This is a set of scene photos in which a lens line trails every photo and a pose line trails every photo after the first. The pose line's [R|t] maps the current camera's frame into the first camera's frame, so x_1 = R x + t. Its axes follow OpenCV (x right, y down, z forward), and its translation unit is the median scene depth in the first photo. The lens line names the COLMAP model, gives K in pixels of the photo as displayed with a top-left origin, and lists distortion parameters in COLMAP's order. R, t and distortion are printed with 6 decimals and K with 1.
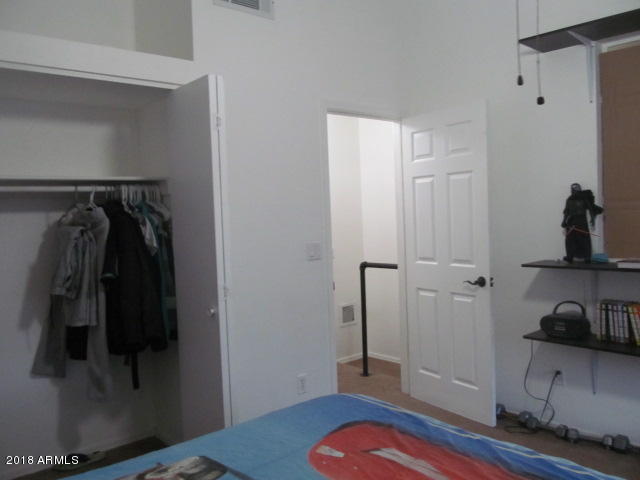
lens RADIAL K [[538.8, 0, 319.6], [0, 538.8, 237.9], [0, 0, 1]] dist [-0.046469, 0.018791]
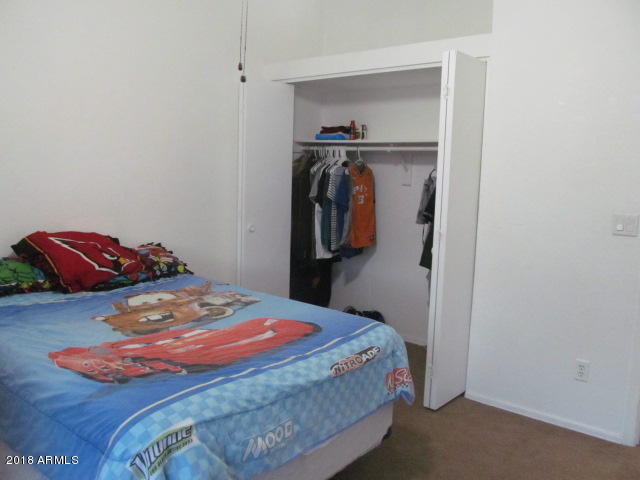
lens RADIAL K [[538.8, 0, 320.0], [0, 538.8, 240.5], [0, 0, 1]] dist [-0.046469, 0.018791]
pose [[0.197952, 0.165062, -0.966214, 0.931129], [-0.094451, 0.984345, 0.148809, -0.043100], [0.975651, 0.061803, 0.210443, 0.495942]]
